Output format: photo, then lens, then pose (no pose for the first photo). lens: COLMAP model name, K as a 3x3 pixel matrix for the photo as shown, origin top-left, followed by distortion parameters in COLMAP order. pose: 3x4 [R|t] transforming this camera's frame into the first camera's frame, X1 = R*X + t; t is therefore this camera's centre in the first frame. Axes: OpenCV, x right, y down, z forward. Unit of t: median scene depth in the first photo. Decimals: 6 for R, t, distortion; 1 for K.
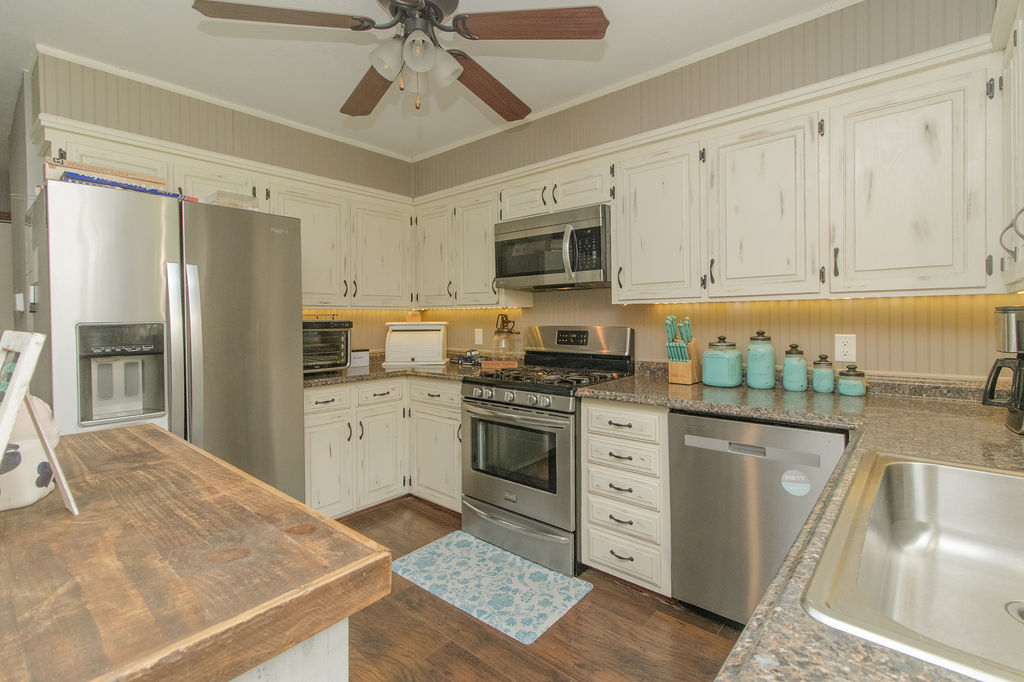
lens RADIAL K [[480.1, 0, 507.9], [0, 480.1, 314.2], [0, 0, 1]] dist [0.003152, 0.000507]
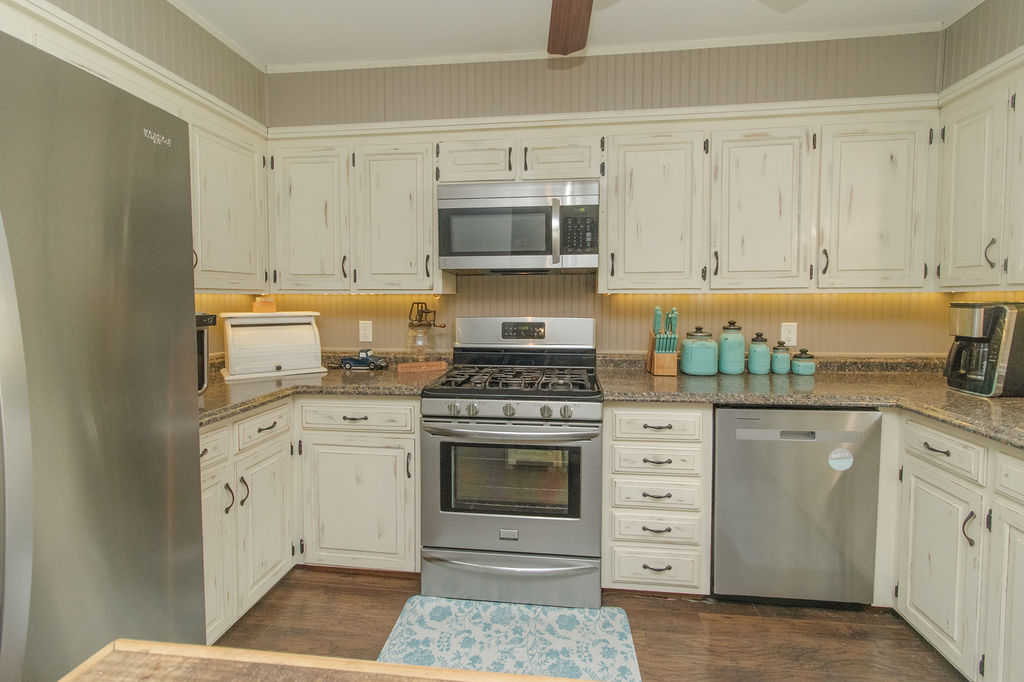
lens RADIAL K [[480.1, 0, 507.9], [0, 480.1, 314.2], [0, 0, 1]] dist [0.003152, 0.000507]
pose [[0.819521, -0.010667, 0.572950, -0.483479], [-0.008791, 0.999475, 0.031182, -0.009029], [-0.572982, -0.030591, 0.818997, 0.391368]]
